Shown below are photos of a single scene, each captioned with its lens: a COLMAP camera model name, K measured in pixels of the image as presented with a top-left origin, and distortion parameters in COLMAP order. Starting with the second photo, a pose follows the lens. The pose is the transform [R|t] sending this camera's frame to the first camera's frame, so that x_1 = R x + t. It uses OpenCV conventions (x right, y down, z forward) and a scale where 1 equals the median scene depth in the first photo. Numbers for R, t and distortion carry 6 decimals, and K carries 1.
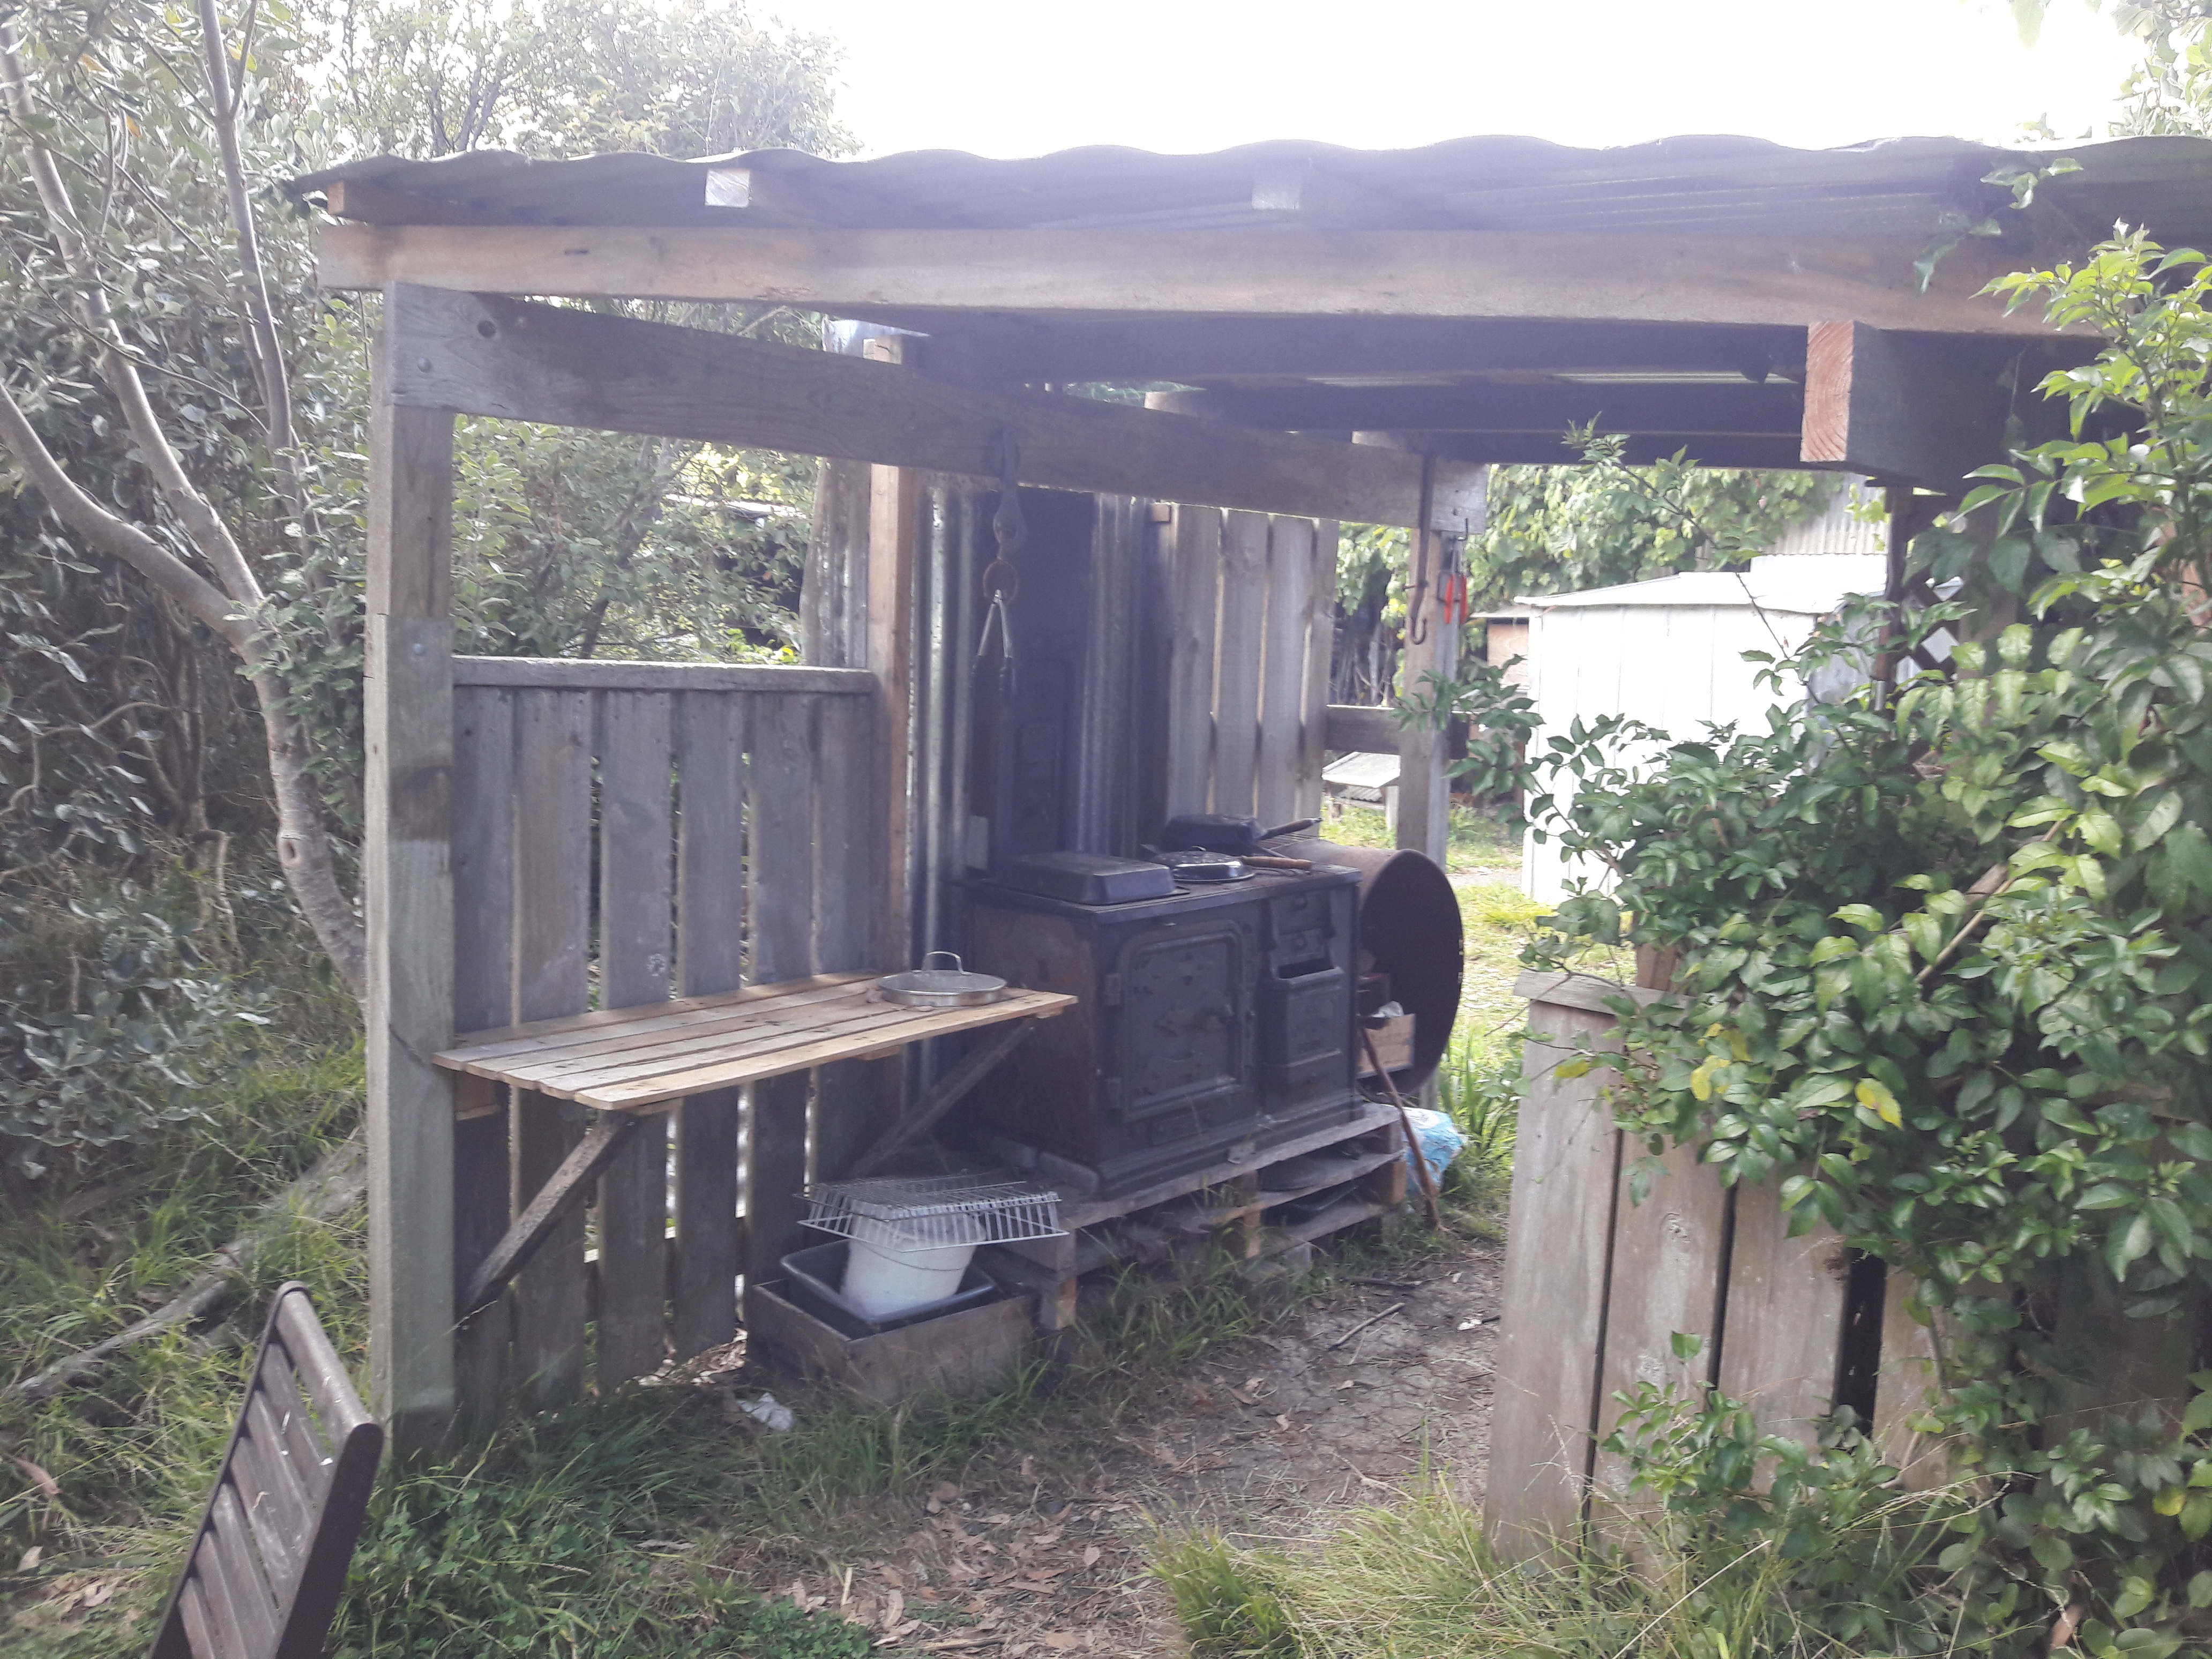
lens RADIAL K [[1810.1, 0, 1105.2], [0, 1810.1, 882.0], [0, 0, 1]] dist [-0.005382, -0.000043]
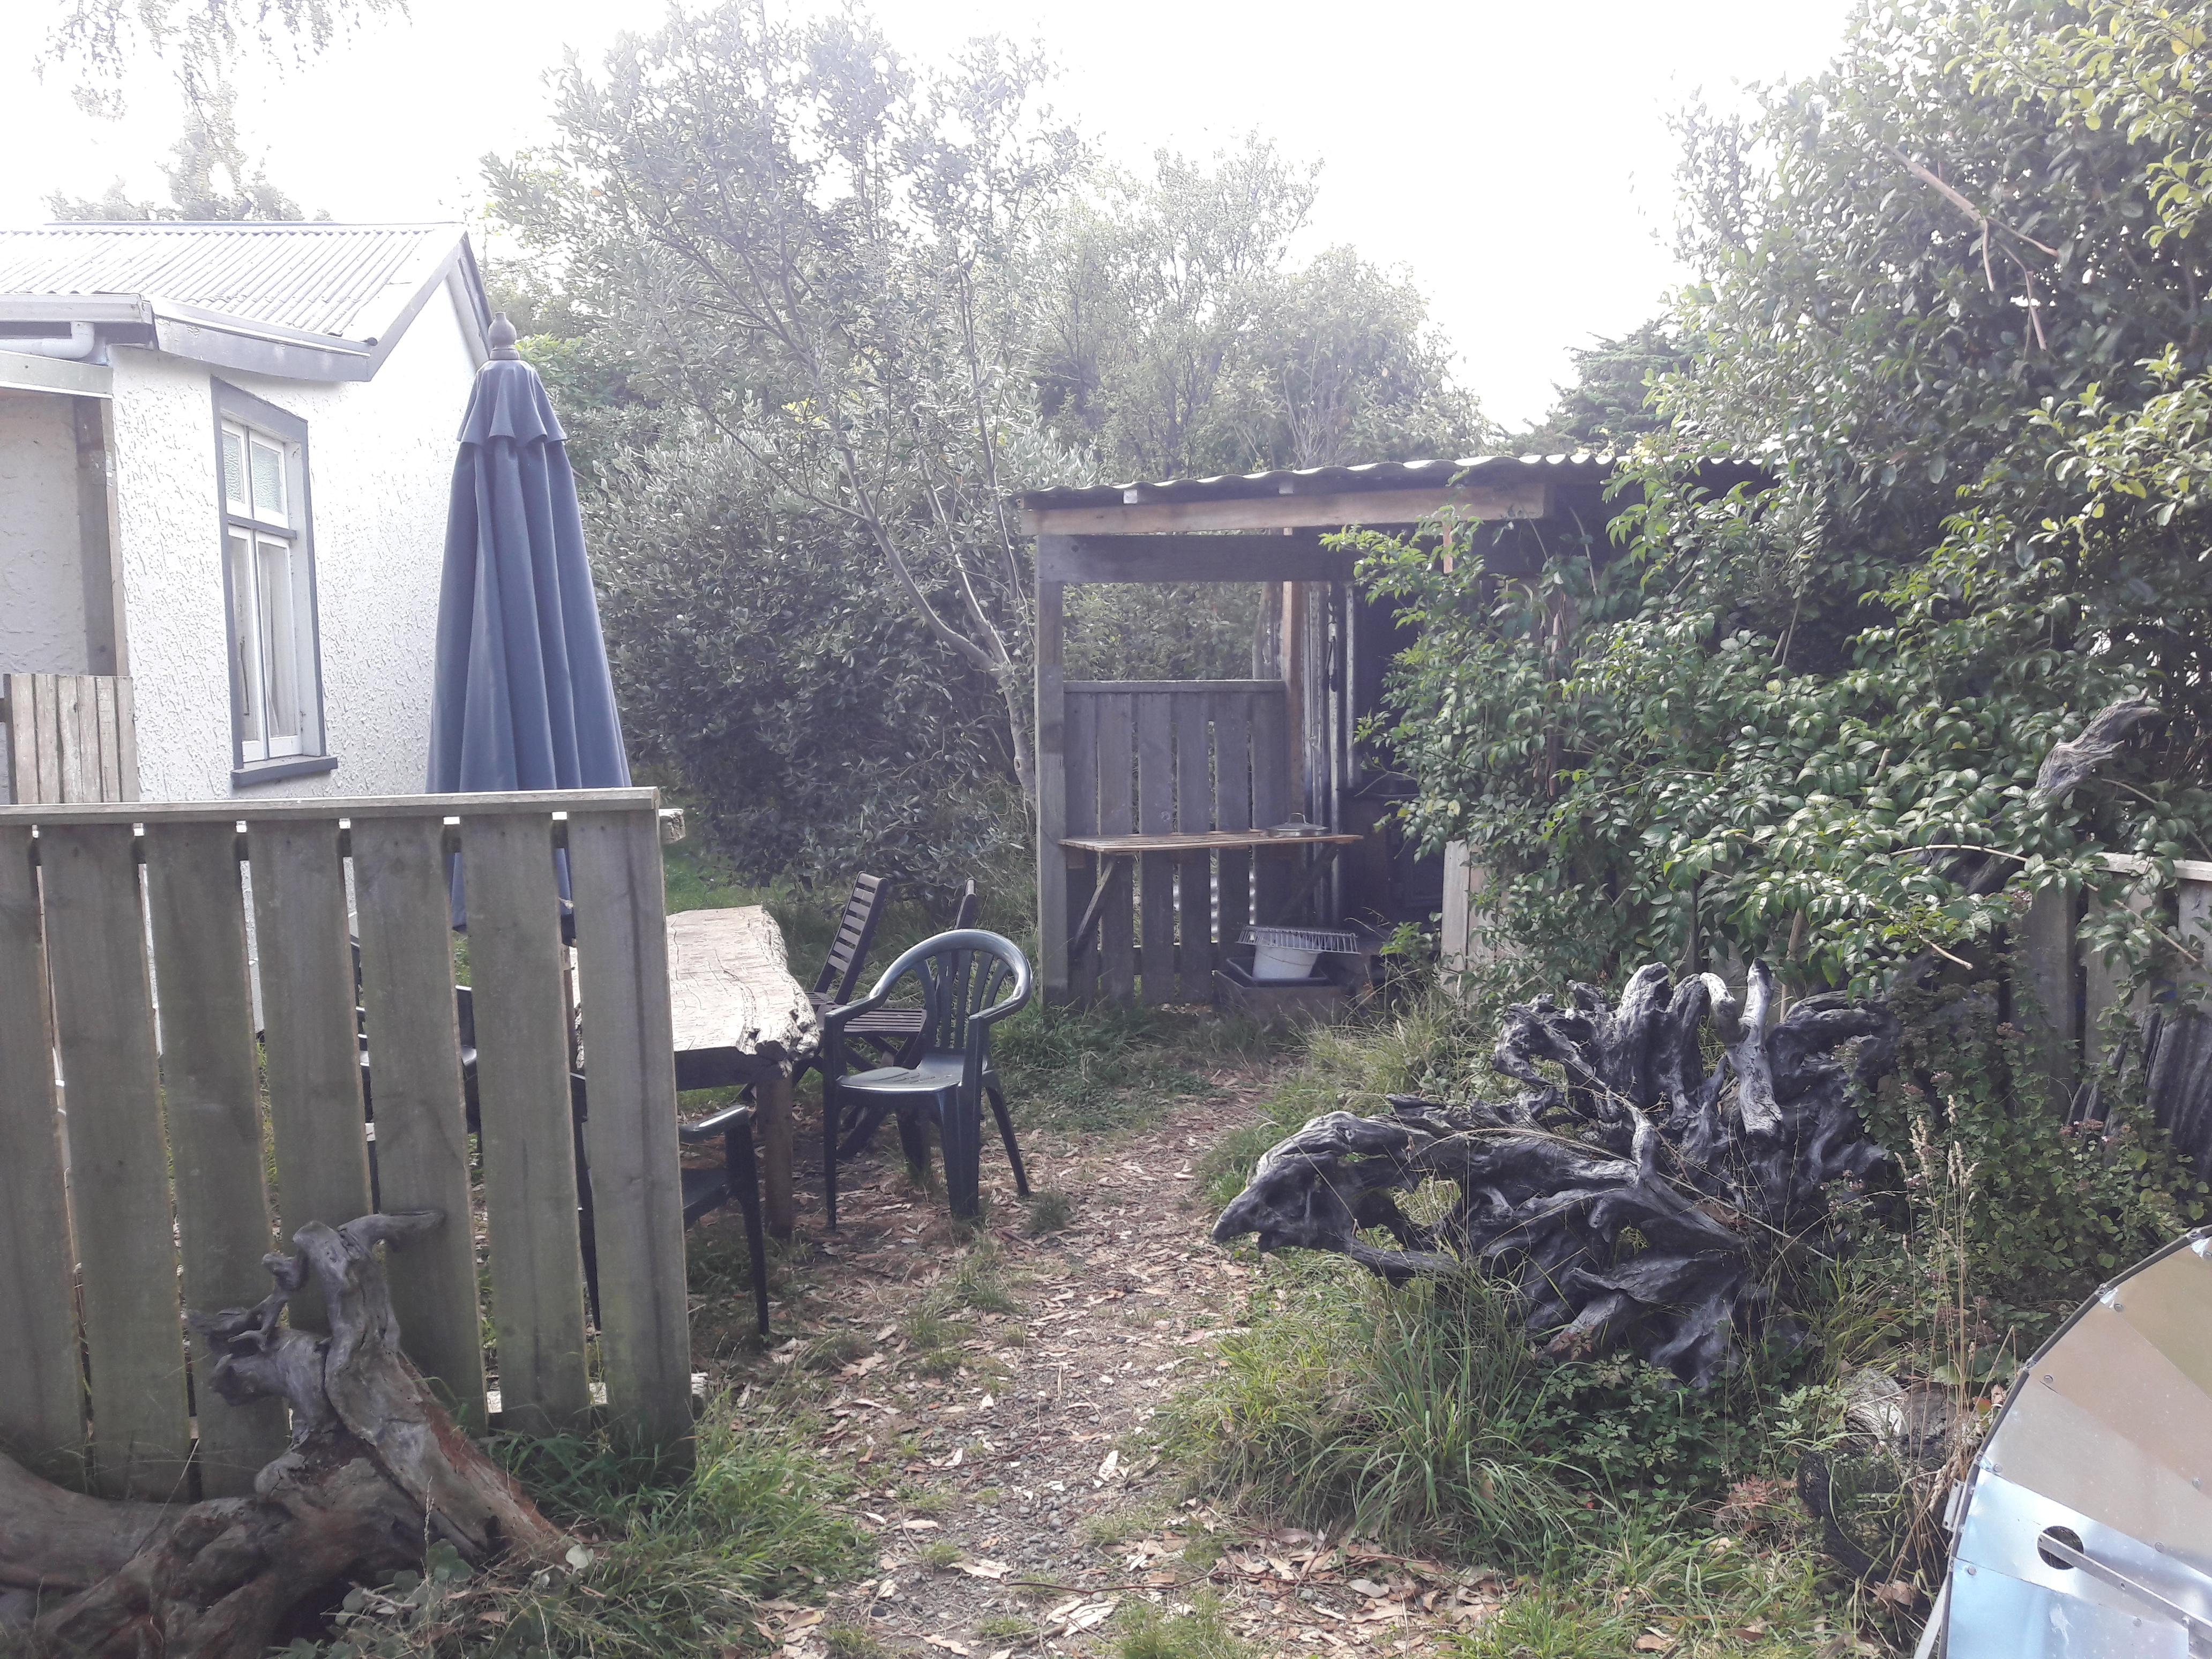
lens RADIAL K [[1810.1, 0, 1105.2], [0, 1810.1, 882.0], [0, 0, 1]] dist [-0.005382, -0.000043]
pose [[0.871885, 0.001222, -0.489709, 0.867386], [-0.015312, 0.999576, -0.024769, 0.205541], [0.489471, 0.029094, 0.871534, -1.087986]]
